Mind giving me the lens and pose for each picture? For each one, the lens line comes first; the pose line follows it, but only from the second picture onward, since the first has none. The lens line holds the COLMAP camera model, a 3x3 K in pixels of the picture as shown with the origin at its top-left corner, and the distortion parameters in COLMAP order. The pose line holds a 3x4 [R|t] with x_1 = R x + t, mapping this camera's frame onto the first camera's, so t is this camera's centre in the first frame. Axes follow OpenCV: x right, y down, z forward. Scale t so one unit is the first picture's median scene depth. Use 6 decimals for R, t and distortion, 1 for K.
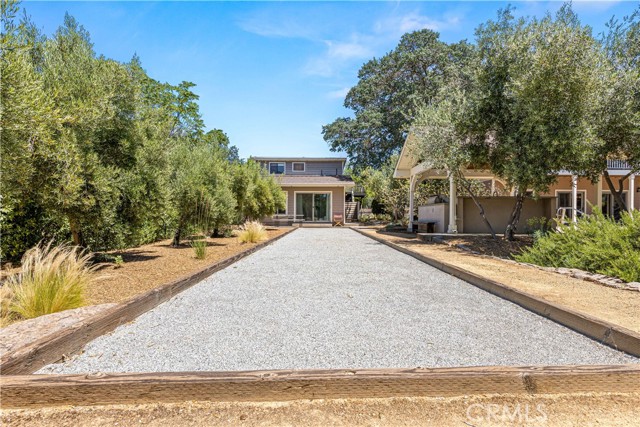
lens RADIAL K [[316.0, 0, 320.1], [0, 316.0, 212.1], [0, 0, 1]] dist [-0.000576, -0.000003]
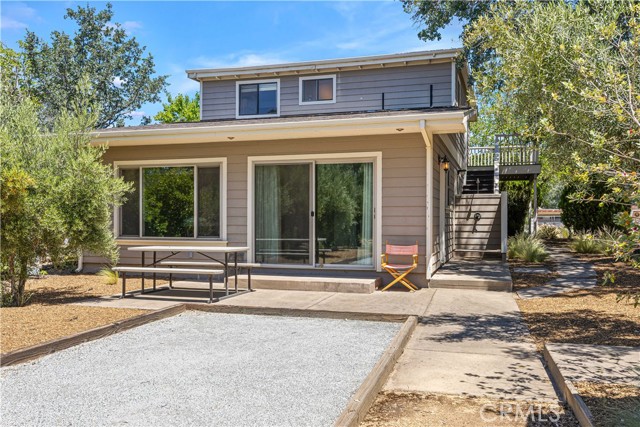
lens RADIAL K [[548.4, 0, 320.4], [0, 548.4, 218.5], [0, 0, 1]] dist [0.008587, 0.000815]
pose [[0.964968, 0.001519, -0.262362, 0.106312], [0.001480, 0.999936, 0.011233, -0.016562], [0.262363, -0.011228, 0.964904, 0.539084]]
